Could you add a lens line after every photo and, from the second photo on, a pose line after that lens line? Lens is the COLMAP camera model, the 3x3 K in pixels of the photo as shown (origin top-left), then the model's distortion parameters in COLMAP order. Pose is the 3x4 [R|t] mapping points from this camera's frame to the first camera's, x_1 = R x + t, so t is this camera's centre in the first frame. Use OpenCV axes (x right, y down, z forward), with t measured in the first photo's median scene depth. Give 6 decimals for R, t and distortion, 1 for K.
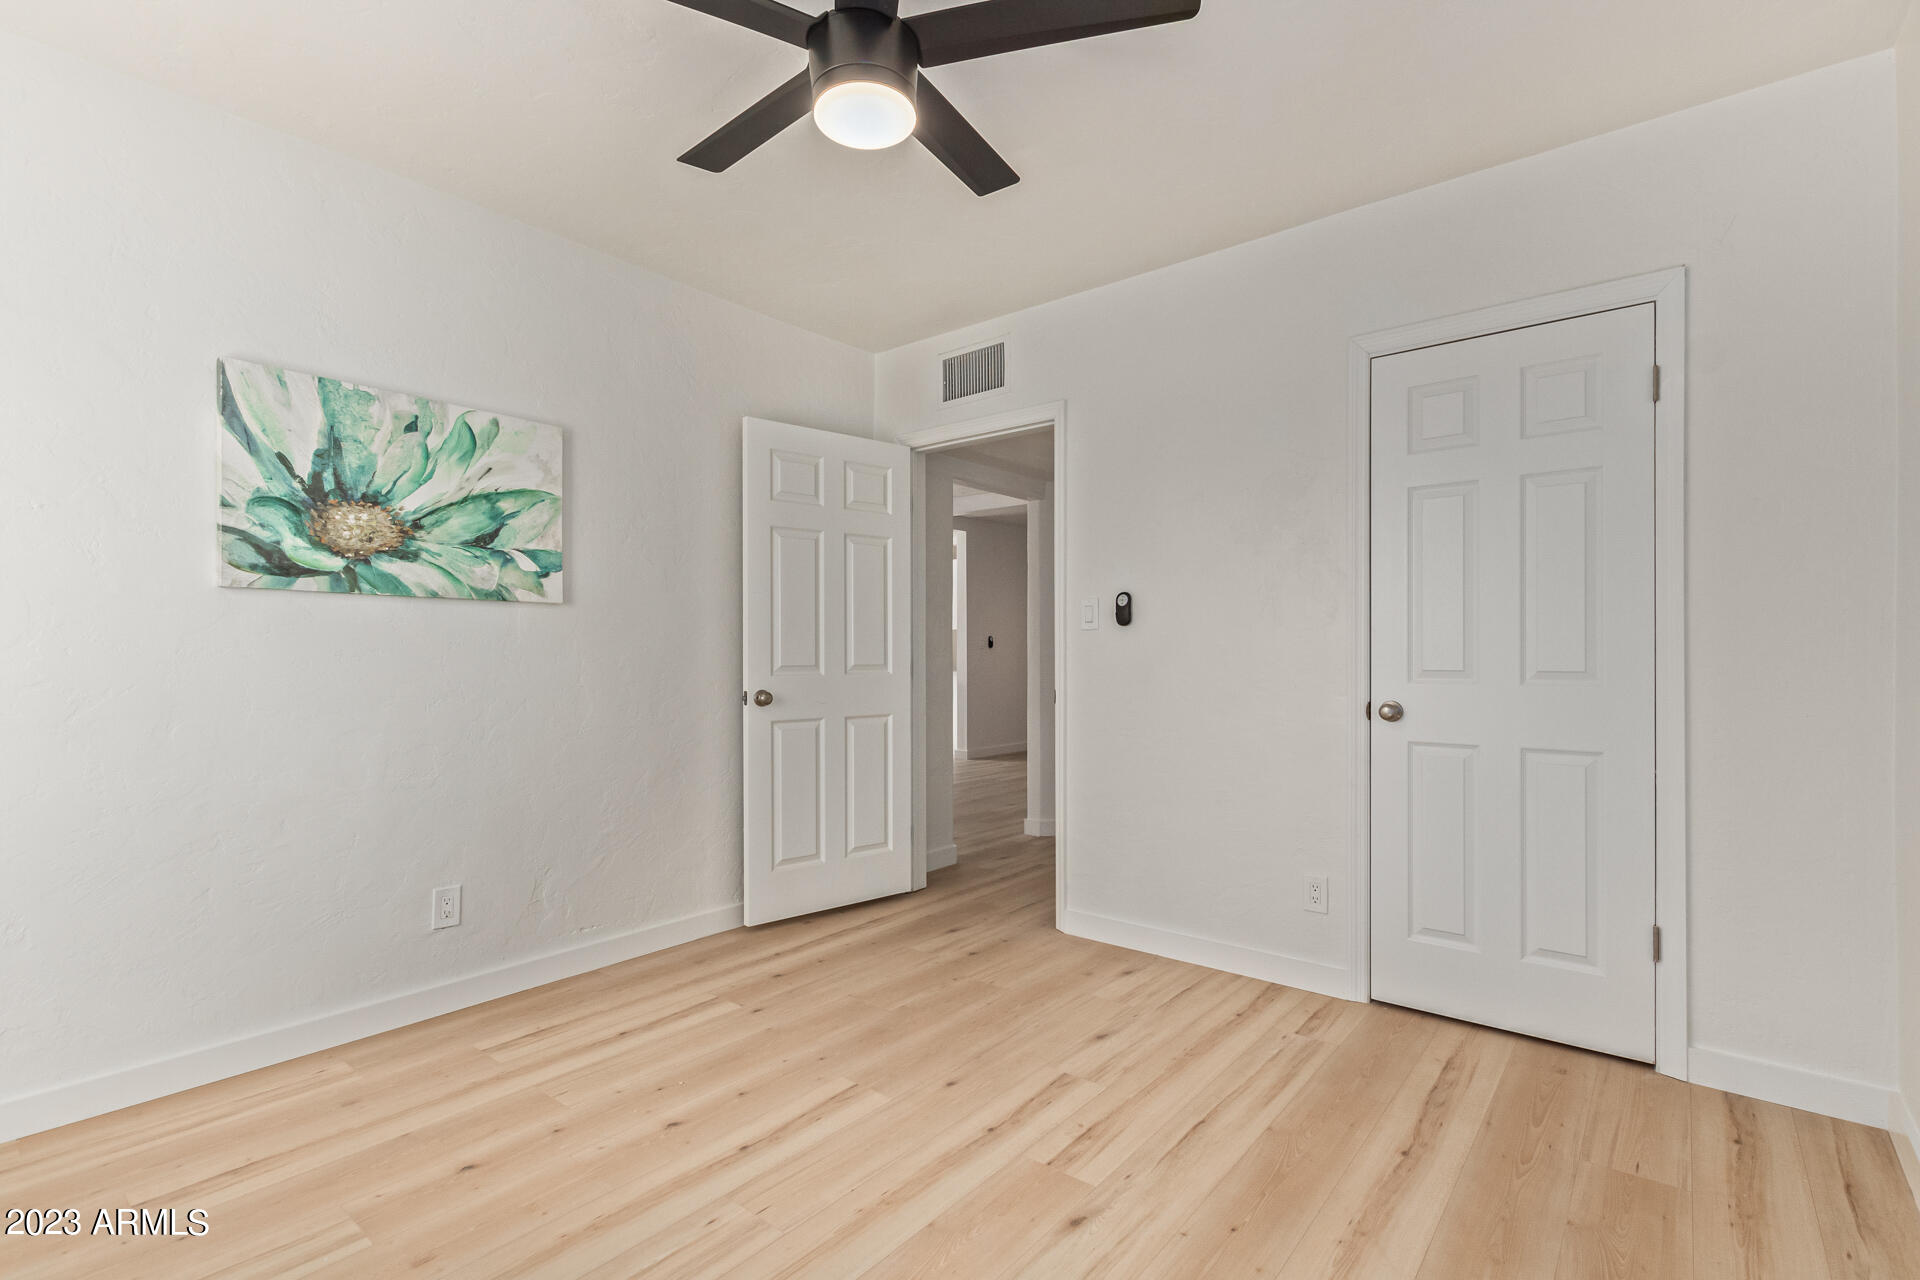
lens RADIAL K [[885.7, 0, 961.8], [0, 885.7, 651.7], [0, 0, 1]] dist [0.001305, -0.002169]
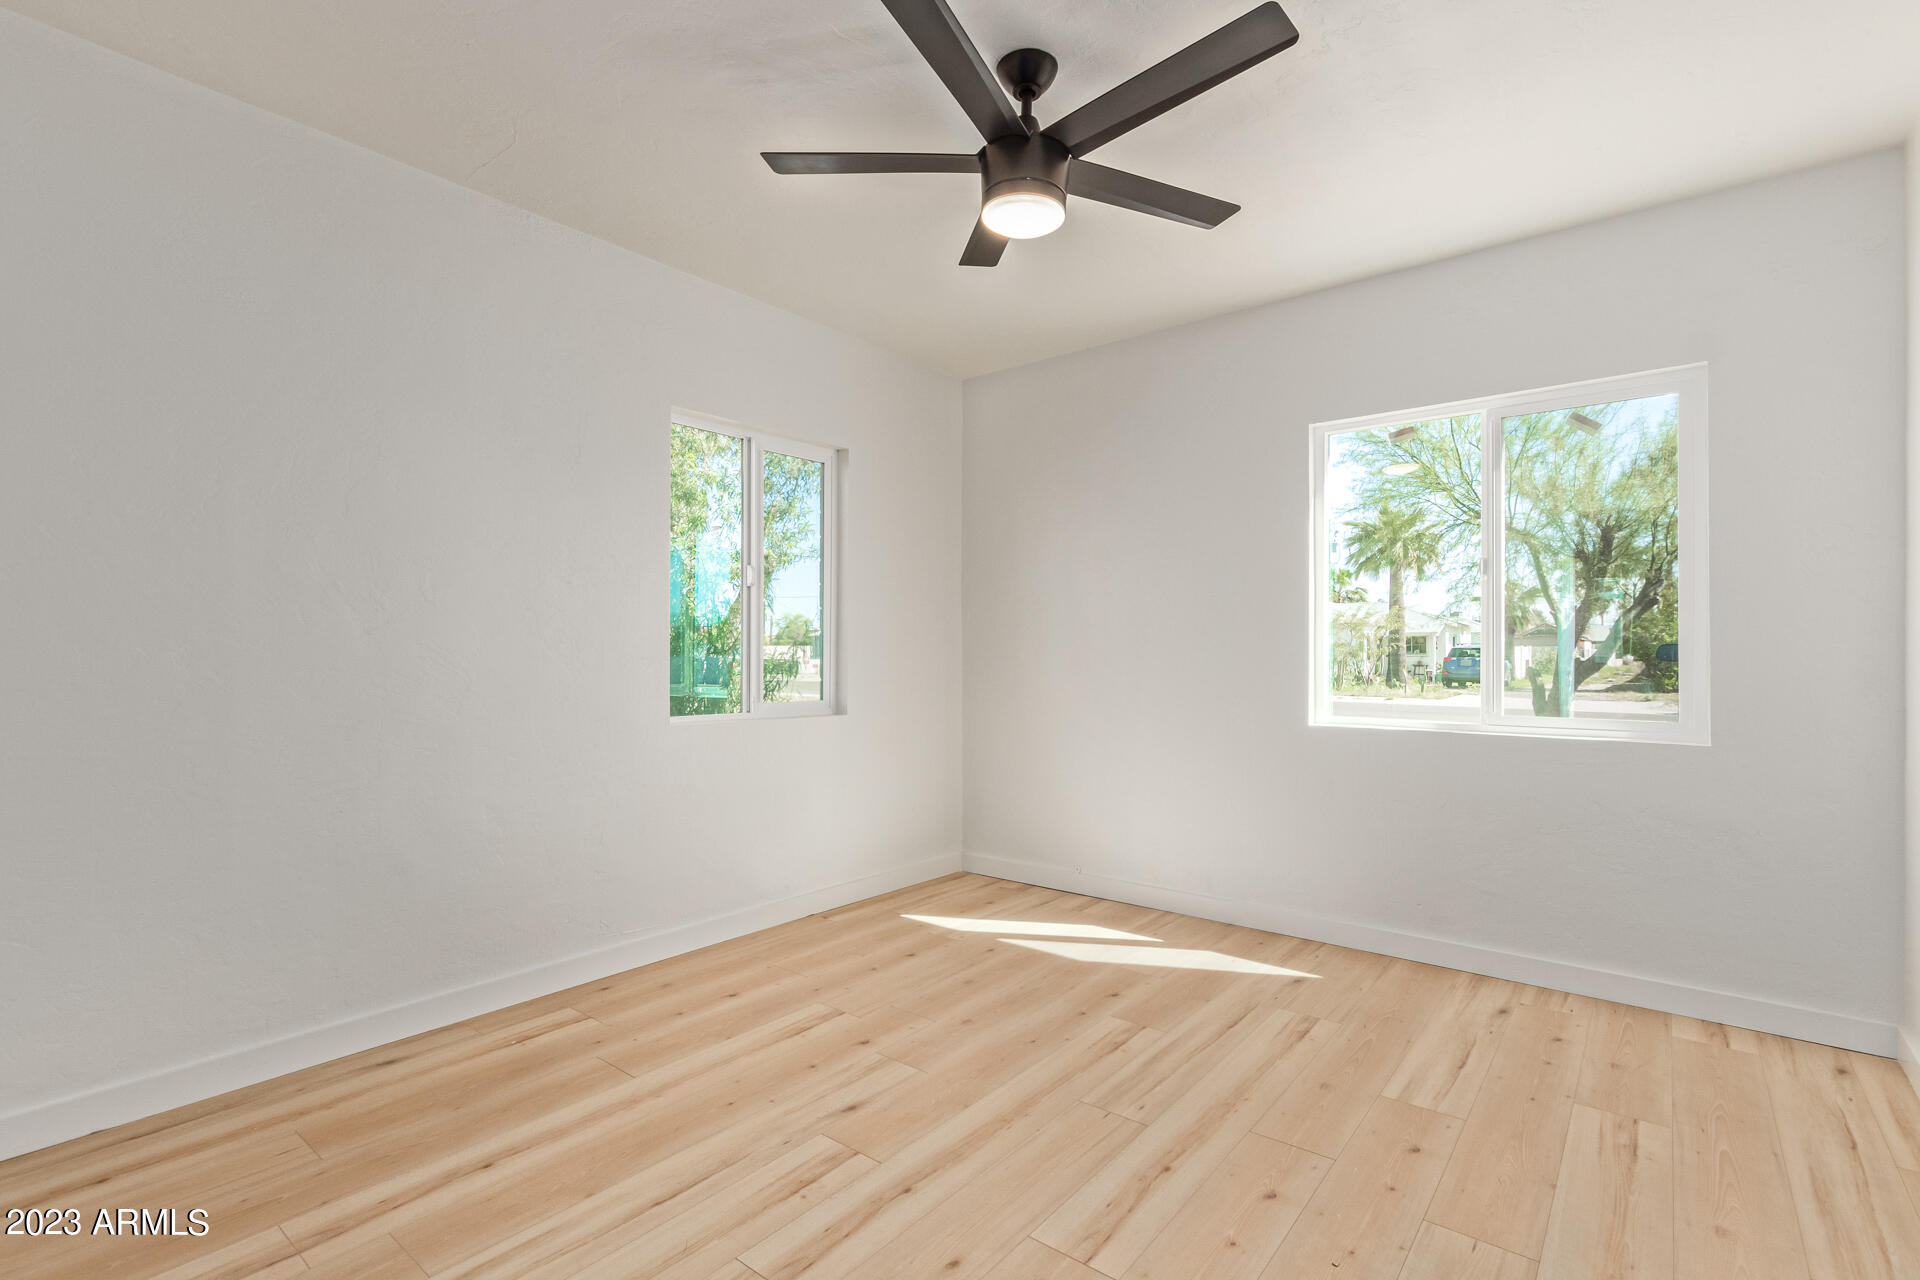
lens RADIAL K [[885.7, 0, 960.4], [0, 885.7, 643.1], [0, 0, 1]] dist [0.001305, -0.002169]
pose [[-0.999989, -0.001532, -0.004376, -0.016609], [-0.001482, 0.999933, -0.011443, -0.000065], [0.004394, -0.011436, -0.999925, 2.016178]]
